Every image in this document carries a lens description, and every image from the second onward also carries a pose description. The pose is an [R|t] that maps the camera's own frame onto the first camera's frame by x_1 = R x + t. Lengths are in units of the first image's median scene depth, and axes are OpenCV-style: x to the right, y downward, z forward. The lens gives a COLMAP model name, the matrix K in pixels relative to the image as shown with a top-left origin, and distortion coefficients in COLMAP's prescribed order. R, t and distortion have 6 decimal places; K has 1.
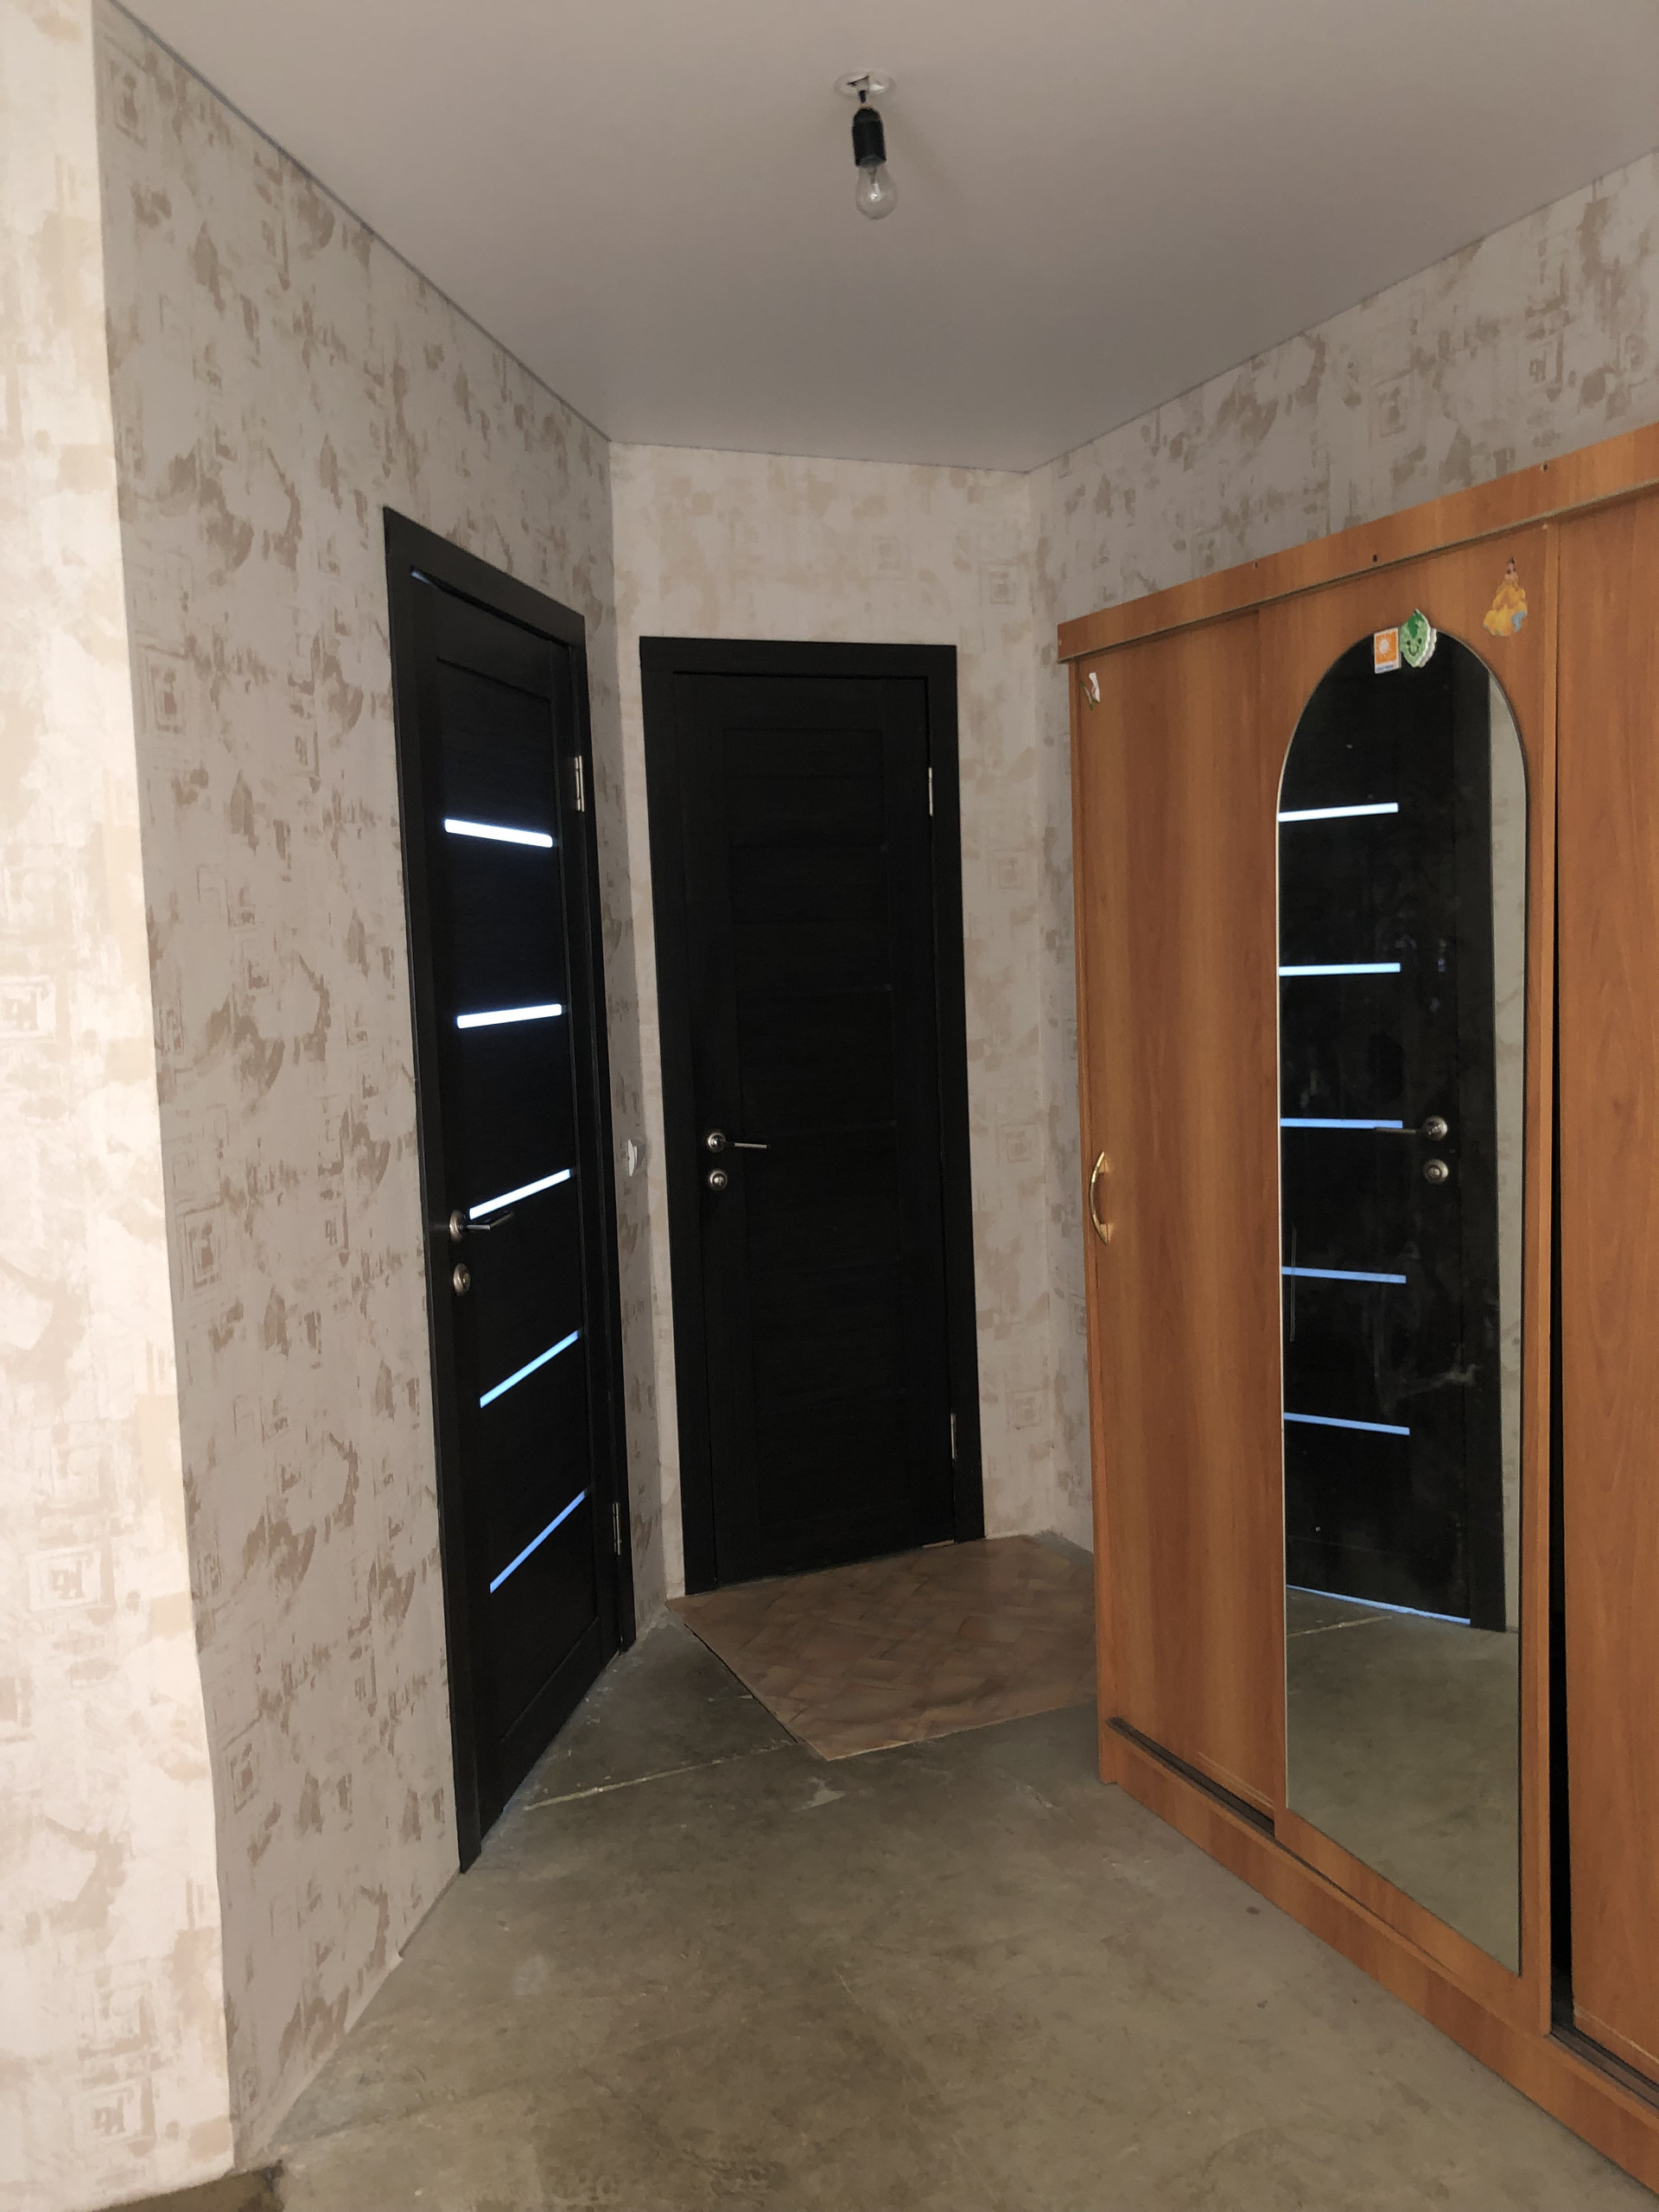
lens RADIAL K [[1813.0, 0, 817.8], [0, 1813.0, 1121.8], [0, 0, 1]] dist [0.036710, -0.037792]
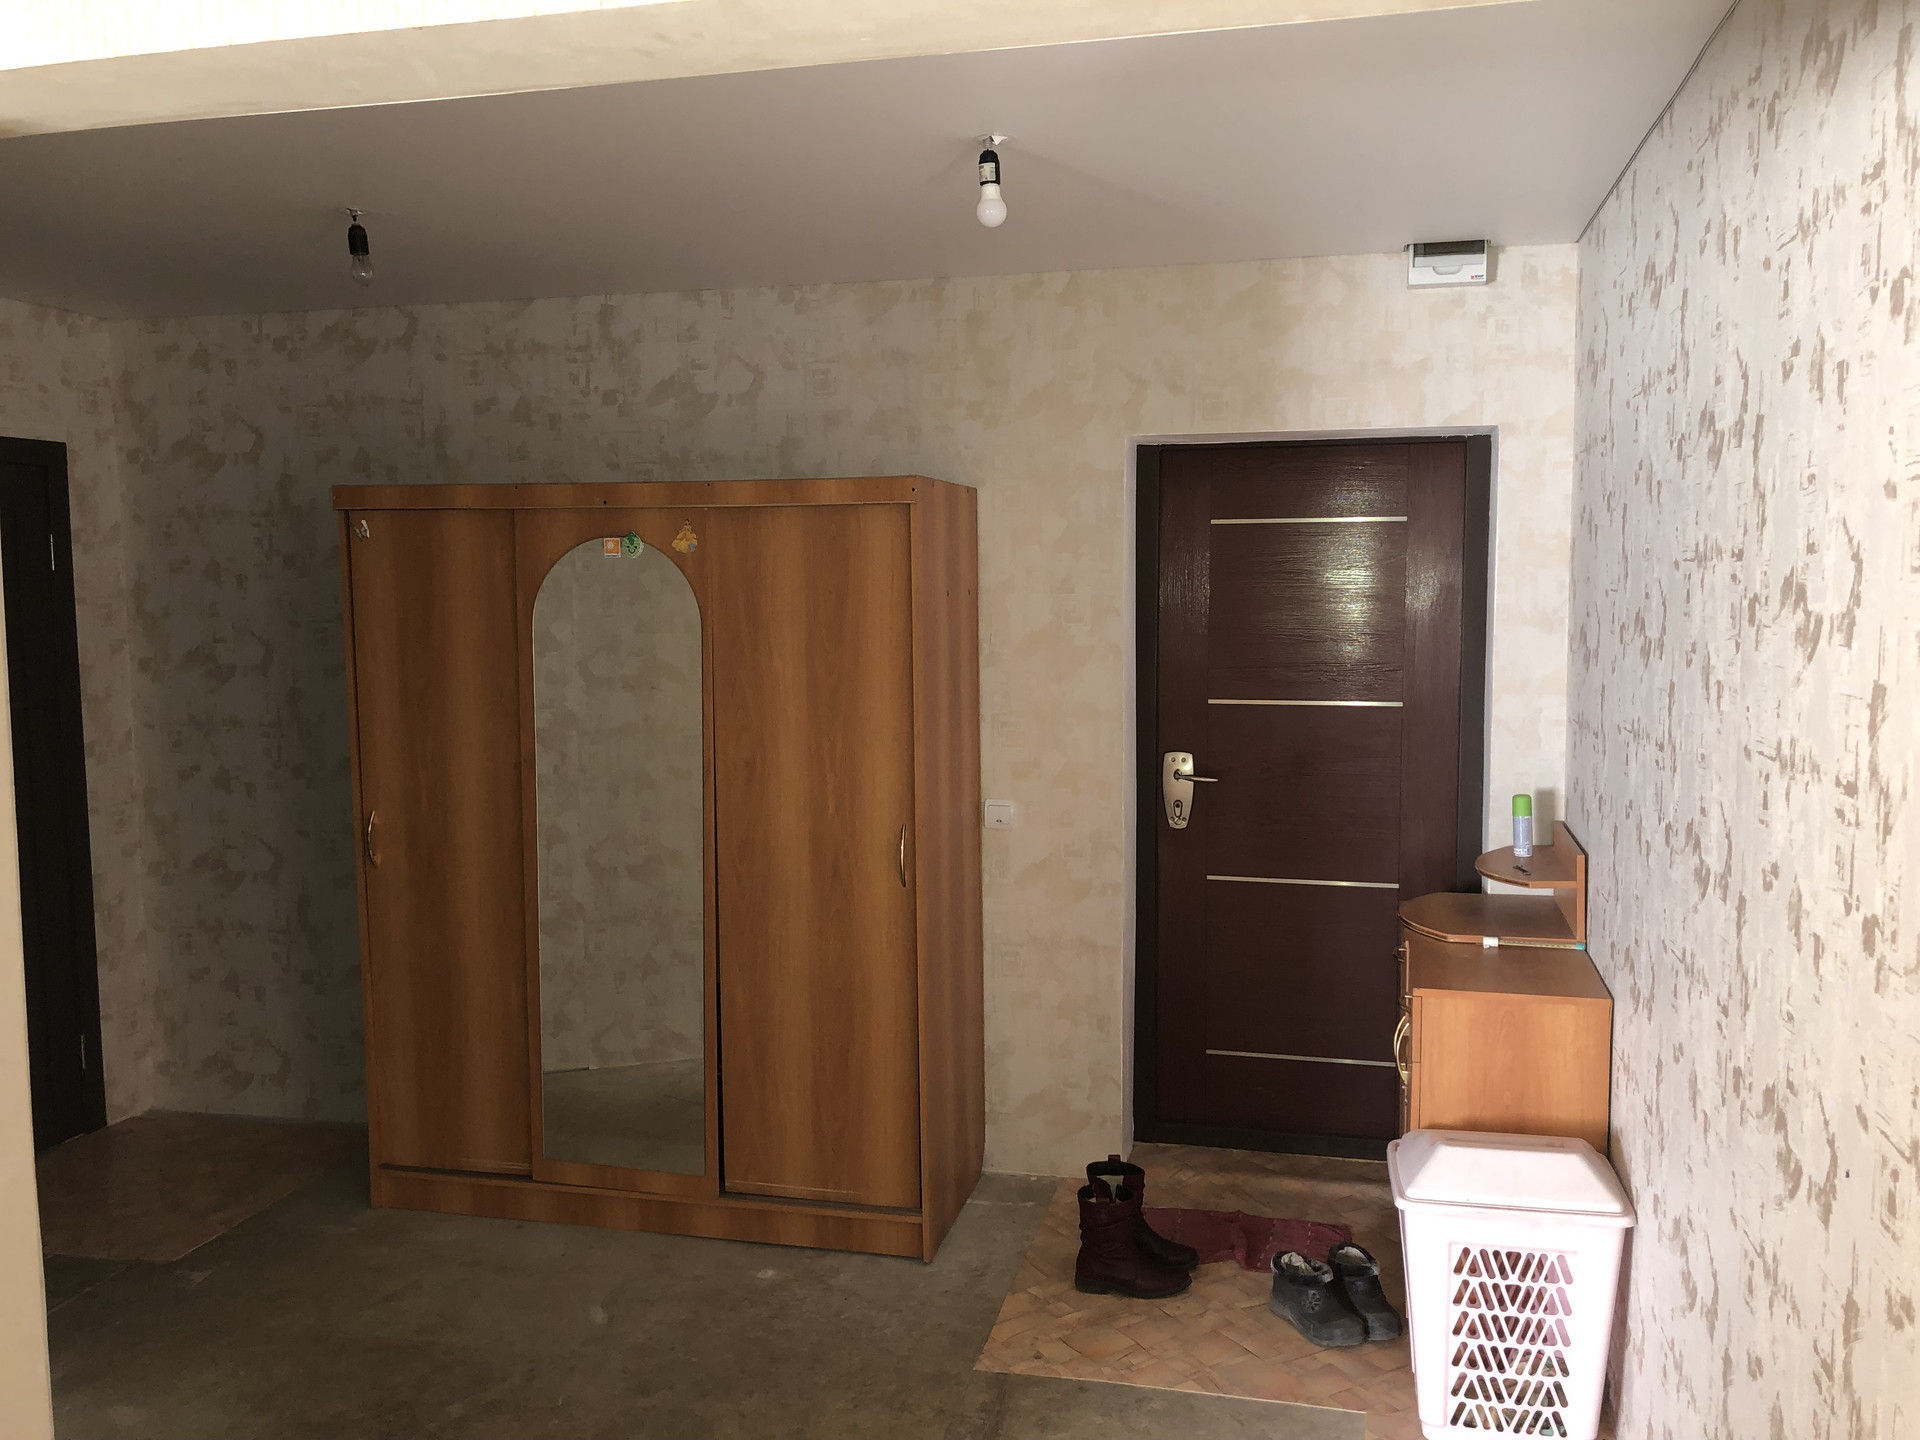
lens RADIAL K [[1573.6, 0, 968.7], [0, 1573.6, 713.6], [0, 0, 1]] dist [0.036710, -0.037792]
pose [[0.591117, -0.037513, 0.805713, -0.577556], [0.065134, 0.997876, -0.001326, -0.029483], [-0.803952, 0.053263, 0.592304, -0.233588]]
